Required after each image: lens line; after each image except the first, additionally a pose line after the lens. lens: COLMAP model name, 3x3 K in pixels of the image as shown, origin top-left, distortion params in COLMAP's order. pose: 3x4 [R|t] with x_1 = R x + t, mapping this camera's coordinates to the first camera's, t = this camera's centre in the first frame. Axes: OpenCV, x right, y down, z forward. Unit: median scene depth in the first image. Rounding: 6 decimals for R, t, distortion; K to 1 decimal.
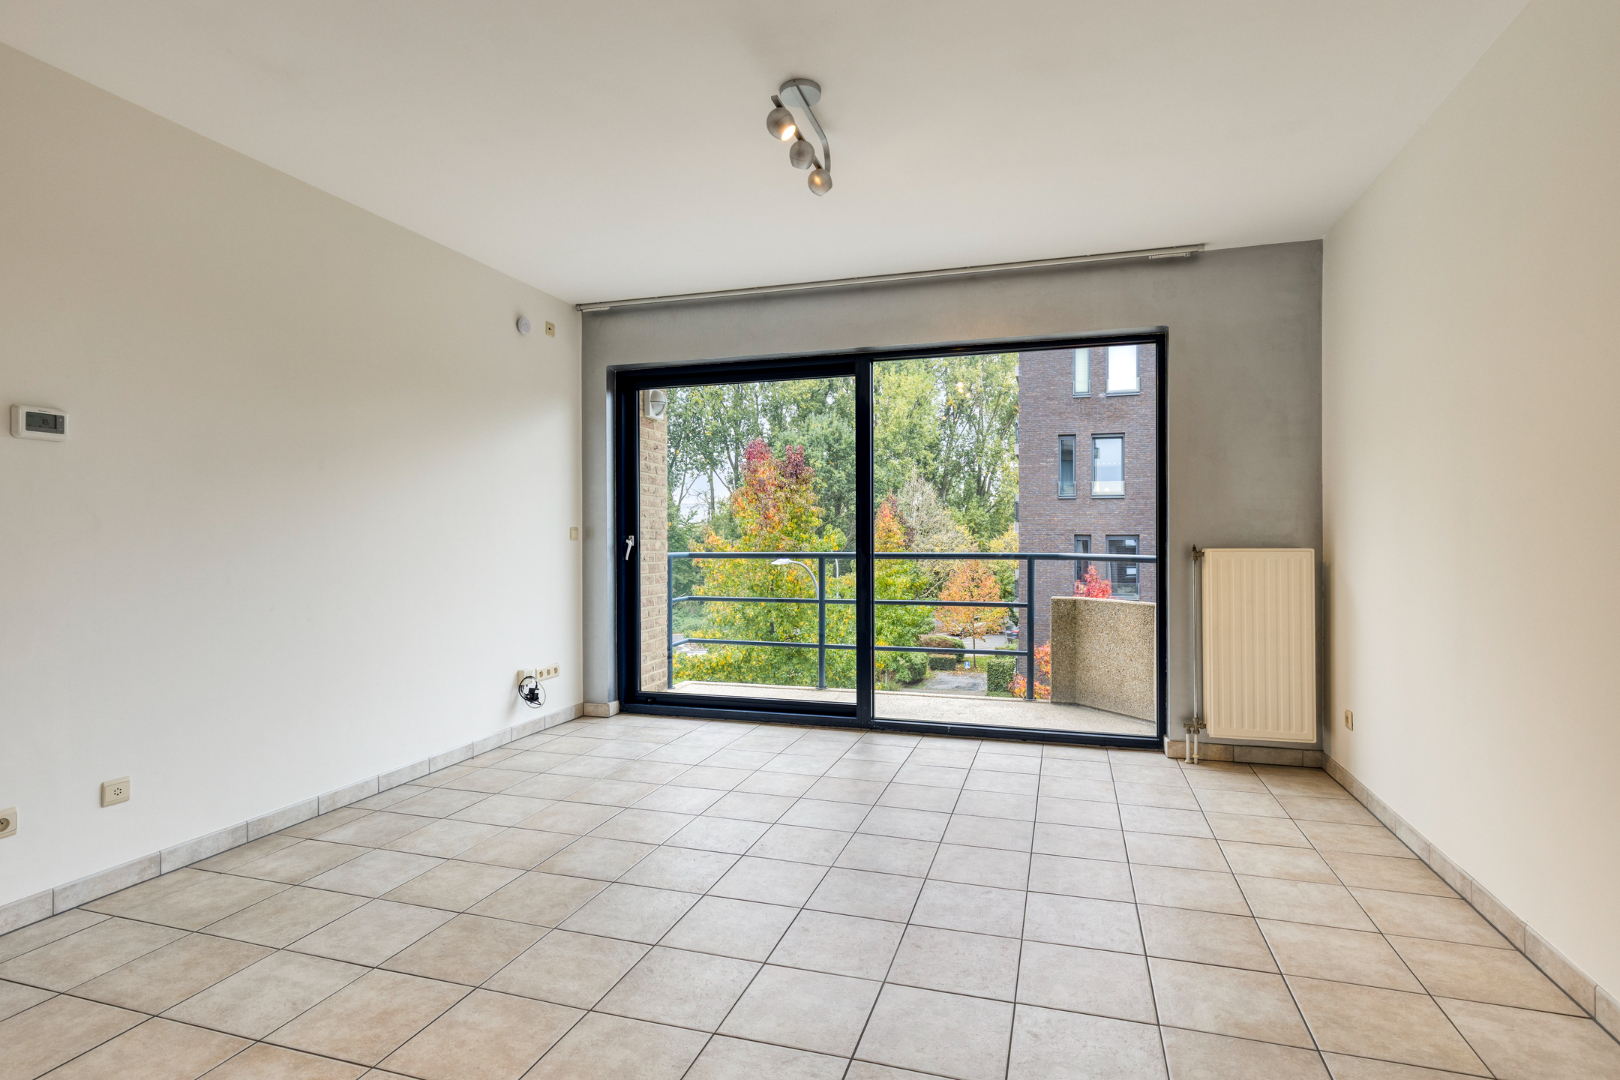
lens RADIAL K [[822.8, 0, 813.2], [0, 822.8, 543.1], [0, 0, 1]] dist [-0.003128, 0.001126]
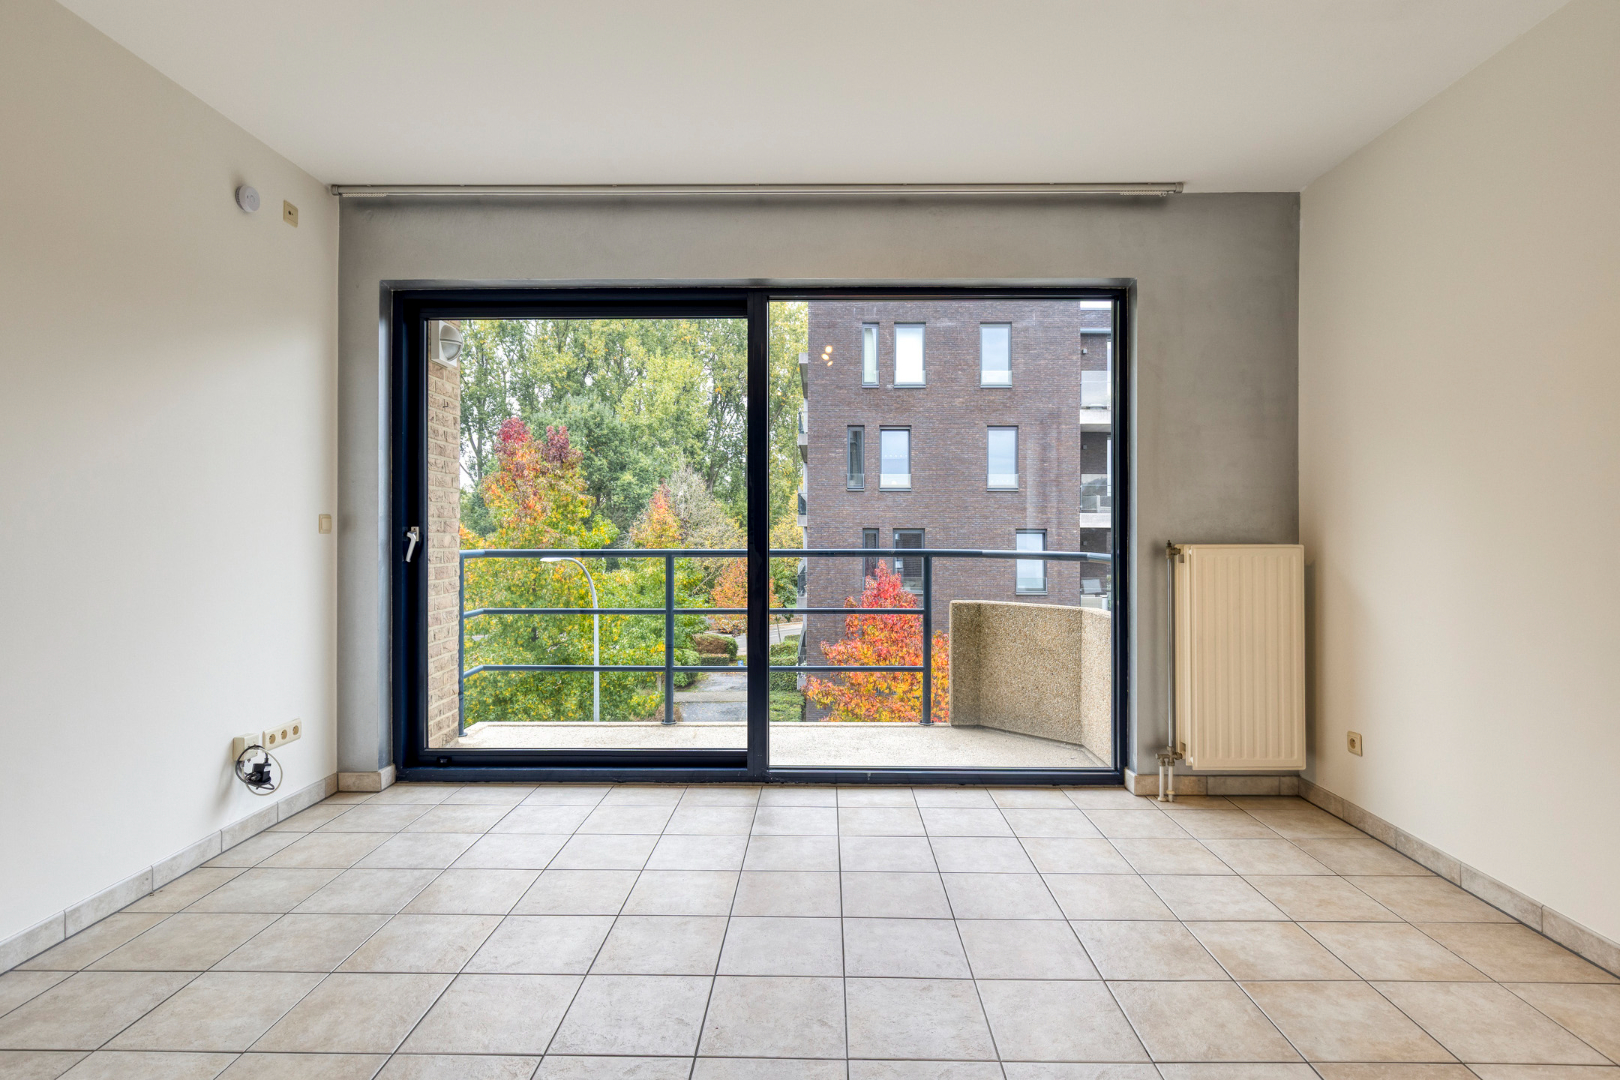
lens RADIAL K [[853.8, 0, 815.5], [0, 853.8, 528.2], [0, 0, 1]] dist [0.000654, -0.000846]
pose [[0.958836, 0.003639, 0.283938, -0.123622], [-0.000828, 0.999949, -0.010019, -0.001135], [-0.283960, 0.009371, 0.958790, 0.254452]]
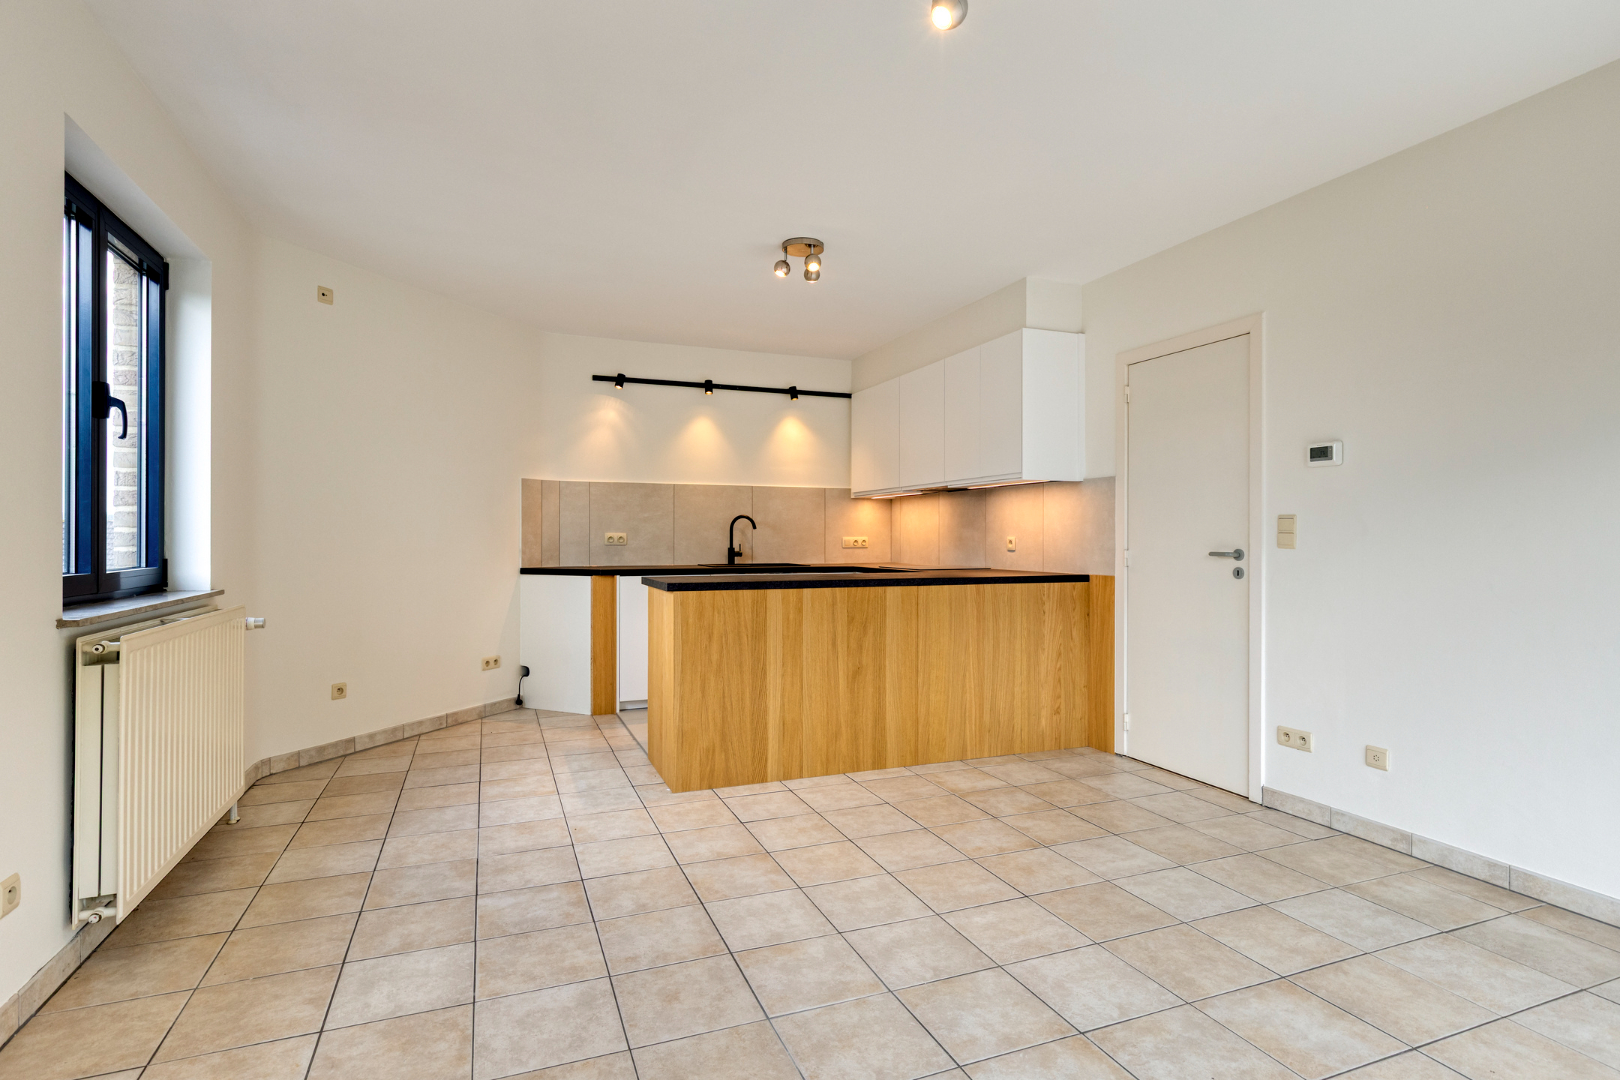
lens RADIAL K [[822.8, 0, 816.5], [0, 822.8, 536.5], [0, 0, 1]] dist [-0.003128, 0.001126]
pose [[-0.779421, -0.000495, -0.626501, 0.309700], [-0.006439, 0.999953, 0.007220, -0.009081], [0.626468, 0.009662, -0.779387, 0.868025]]
